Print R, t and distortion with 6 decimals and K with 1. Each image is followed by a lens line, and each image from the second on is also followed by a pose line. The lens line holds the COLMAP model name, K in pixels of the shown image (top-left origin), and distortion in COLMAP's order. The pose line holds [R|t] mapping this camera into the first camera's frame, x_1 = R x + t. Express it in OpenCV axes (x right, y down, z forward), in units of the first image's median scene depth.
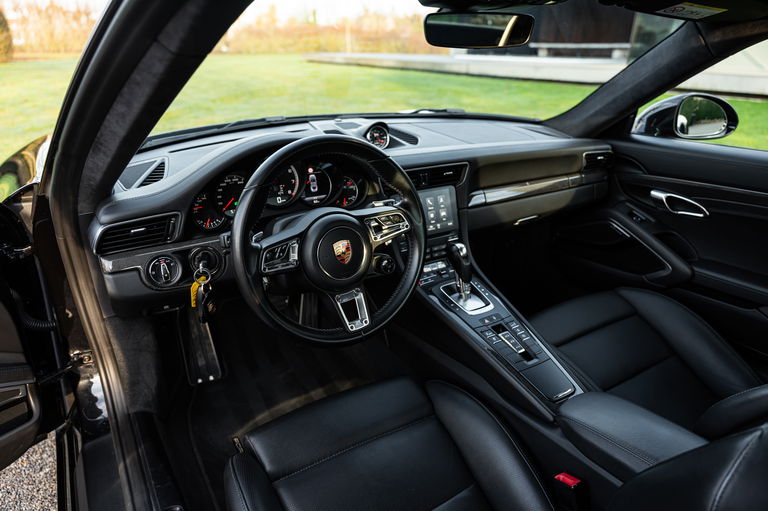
lens RADIAL K [[526.0, 0, 384.5], [0, 526.0, 251.9], [0, 0, 1]] dist [0.010666, -0.000791]
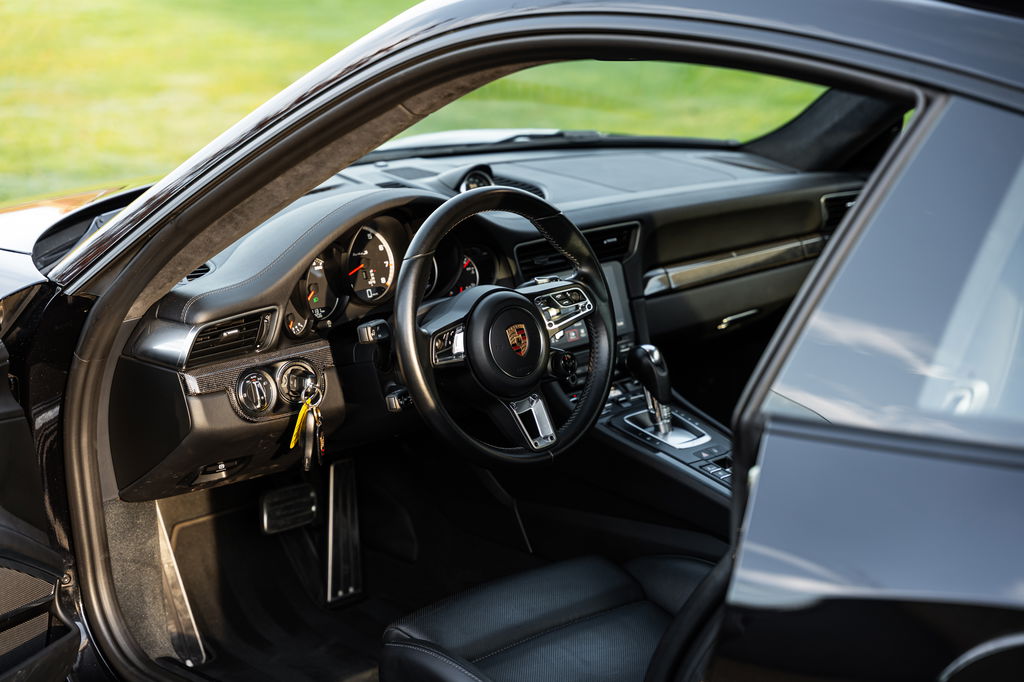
lens RADIAL K [[2150.4, 0, 514.8], [0, 2150.4, 342.8], [0, 0, 1]] dist [0.027994, 0.000000]
pose [[0.979036, -0.071331, 0.190789, -0.513247], [0.098711, 0.985489, -0.138085, 0.326994], [-0.178171, 0.154024, 0.971870, -1.504166]]
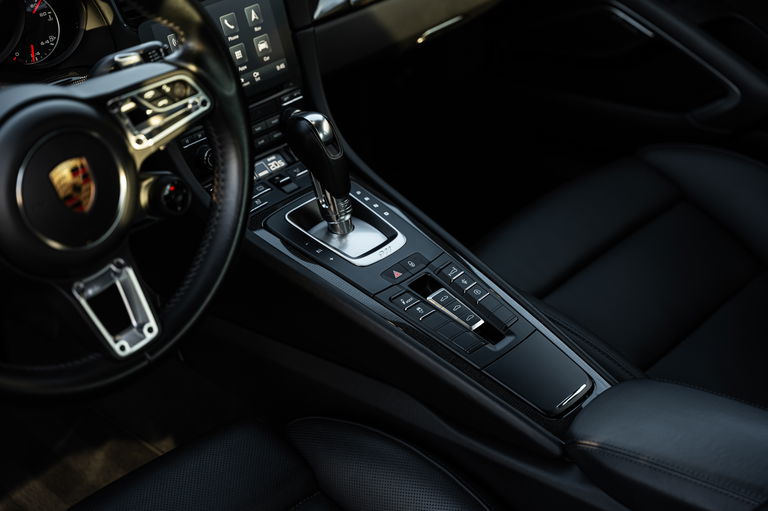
lens RADIAL K [[1272.3, 0, 383.5], [0, 1272.3, 260.2], [0, 0, 1]] dist [0.008000, 0.000000]
pose [[0.961596, -0.168992, 0.216274, -0.055880], [0.136668, 0.978152, 0.156655, -0.055722], [-0.238022, -0.121081, 0.963683, -0.074095]]
